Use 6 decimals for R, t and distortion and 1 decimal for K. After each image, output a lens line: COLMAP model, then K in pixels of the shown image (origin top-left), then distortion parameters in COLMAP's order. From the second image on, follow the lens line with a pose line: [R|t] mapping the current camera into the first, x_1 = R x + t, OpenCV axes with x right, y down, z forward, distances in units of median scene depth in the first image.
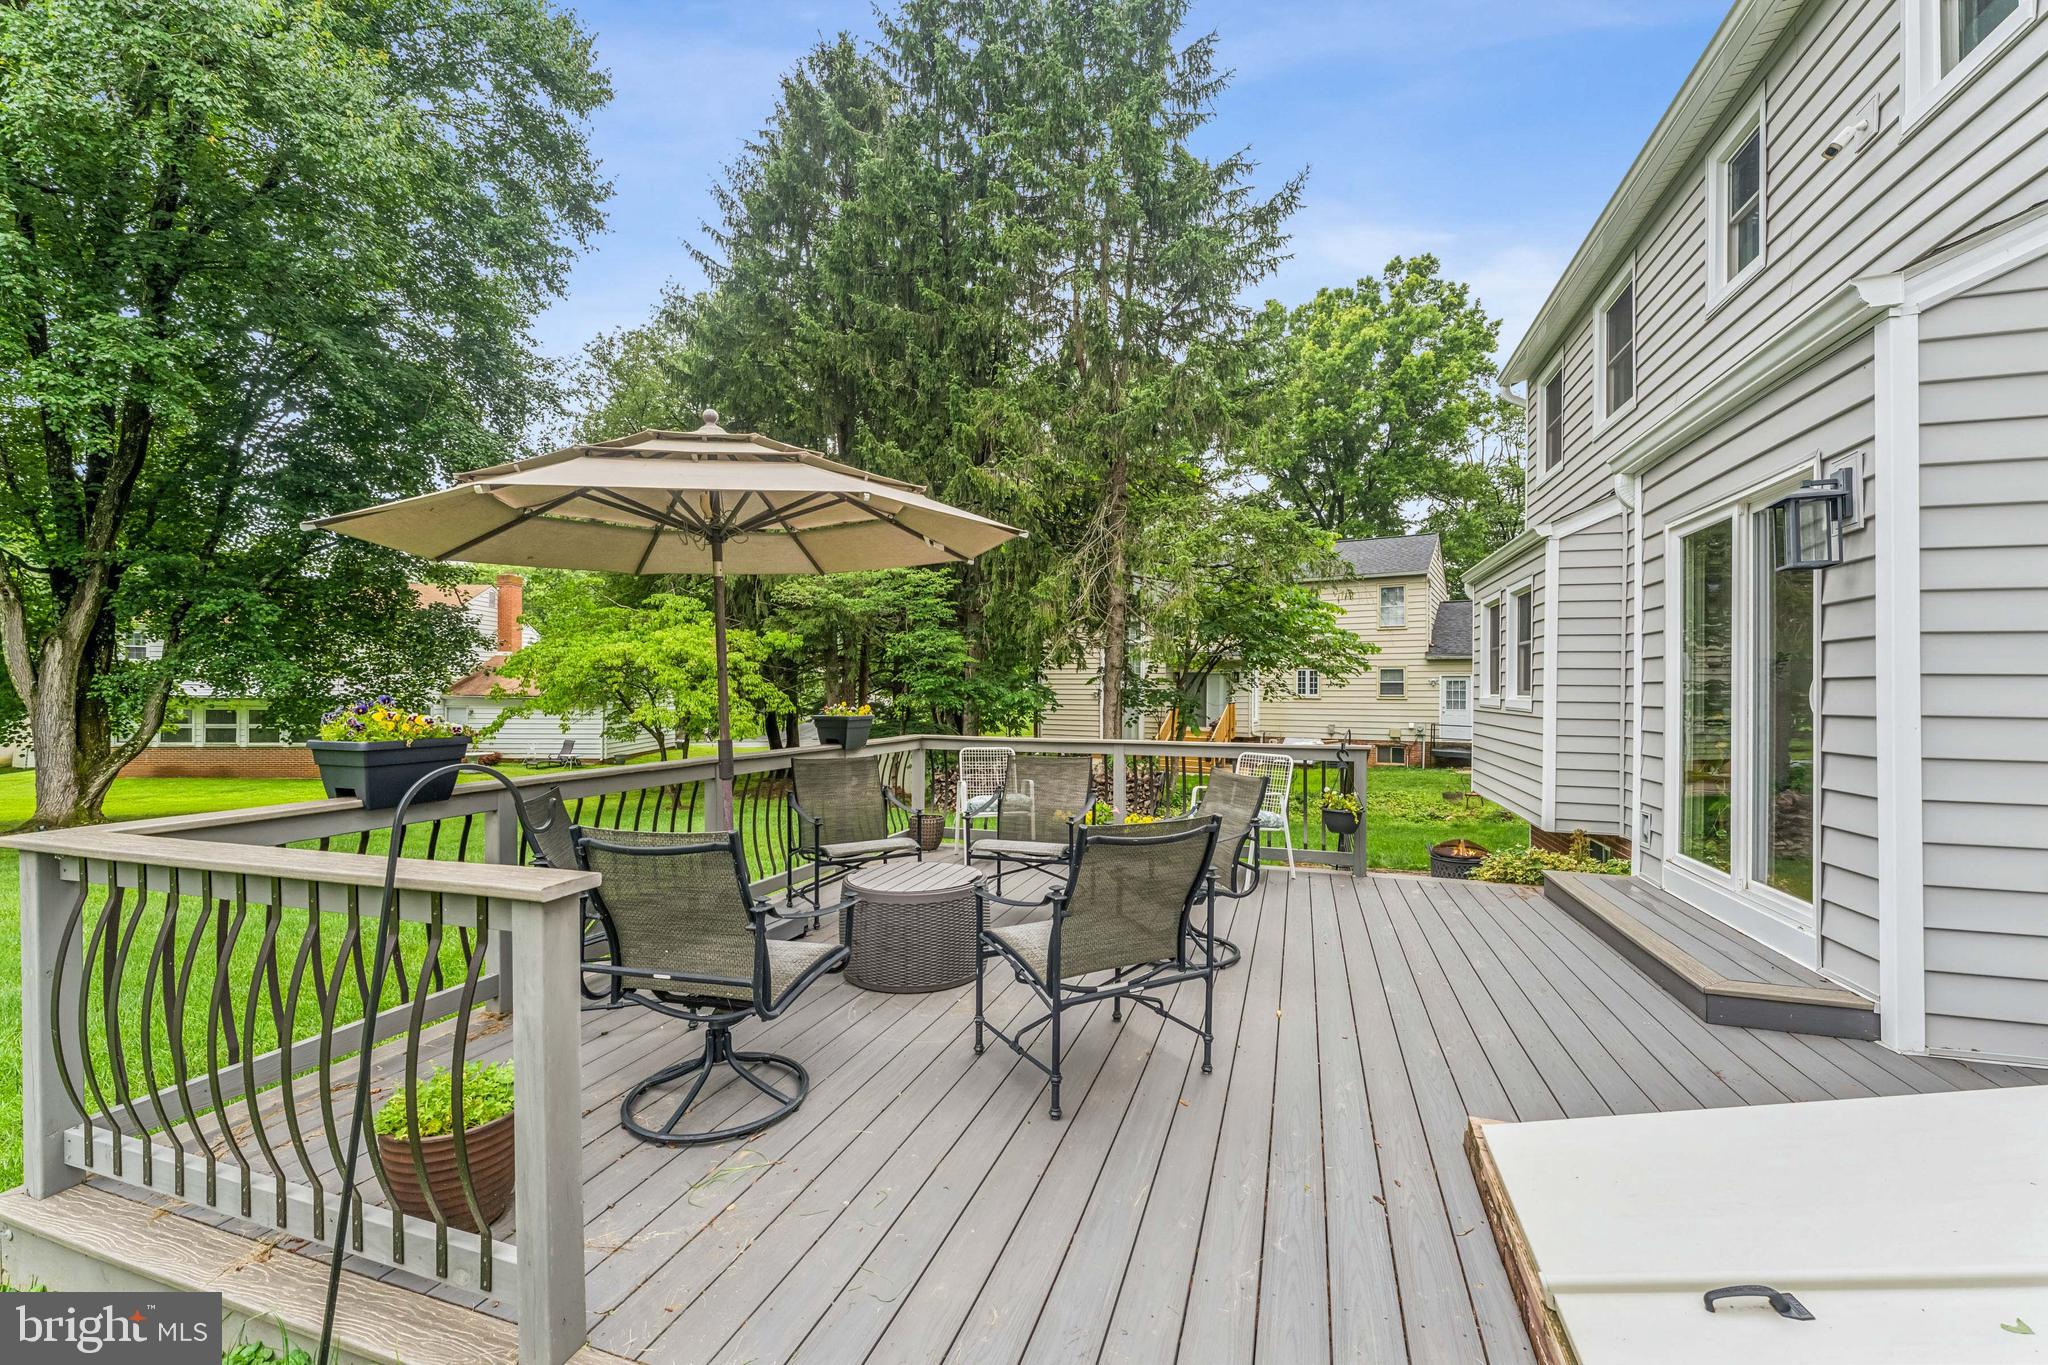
lens RADIAL K [[837.8, 0, 1024.8], [0, 837.8, 683.2], [0, 0, 1]] dist [0.014767, 0.000356]
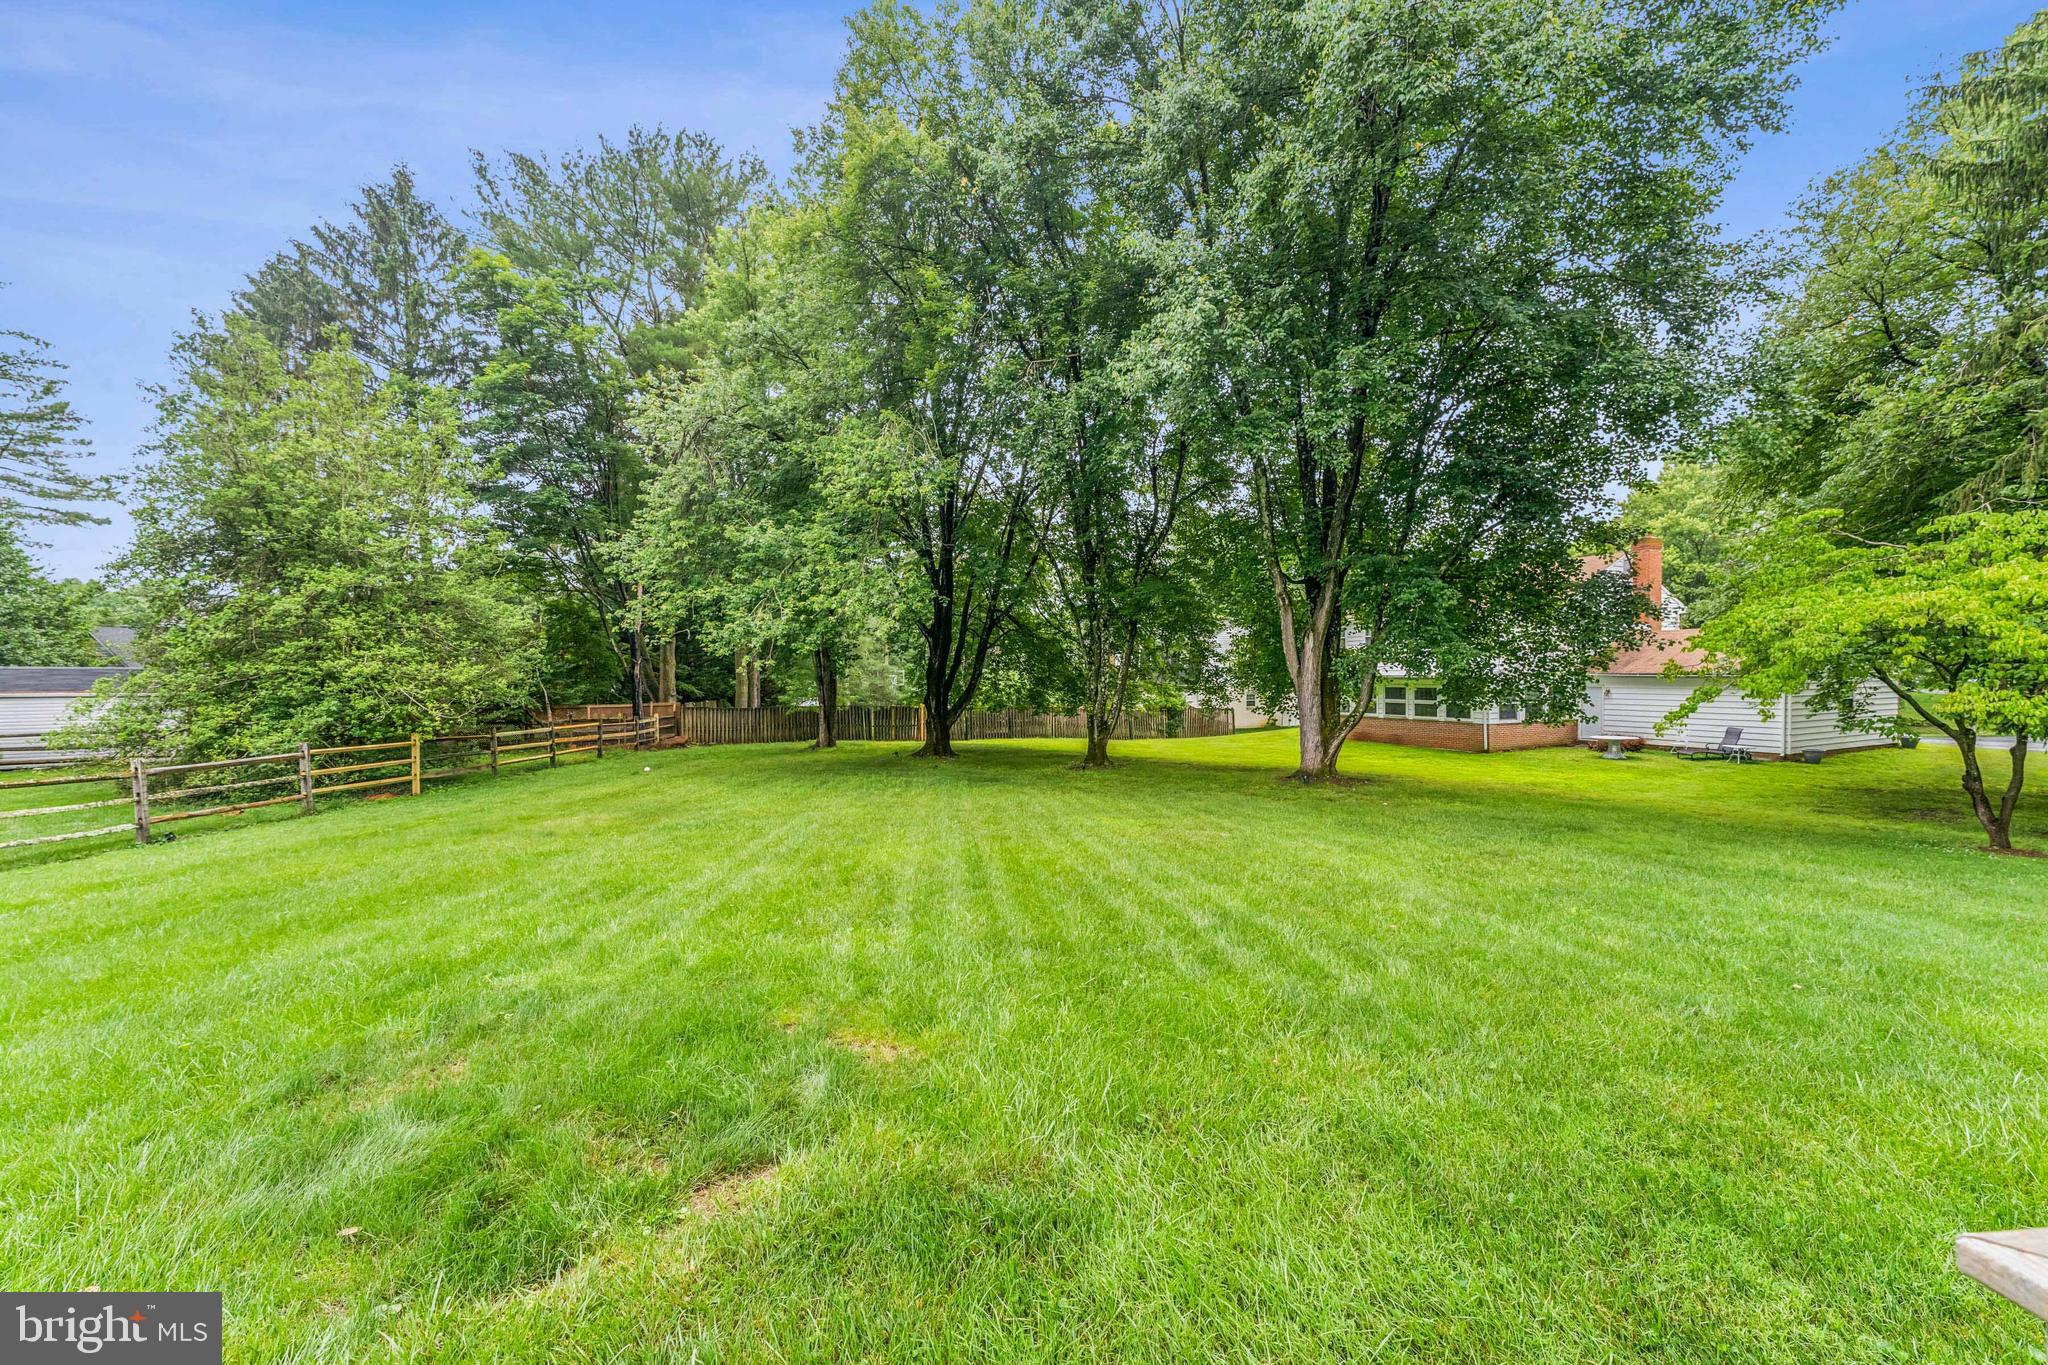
lens RADIAL K [[837.8, 0, 1023.4], [0, 837.8, 676.1], [0, 0, 1]] dist [0.014767, 0.000356]
pose [[0.399283, -0.004614, -0.916816, -0.127075], [0.019807, 0.999797, 0.003595, 0.001164], [0.916614, -0.019594, 0.399294, 0.083300]]
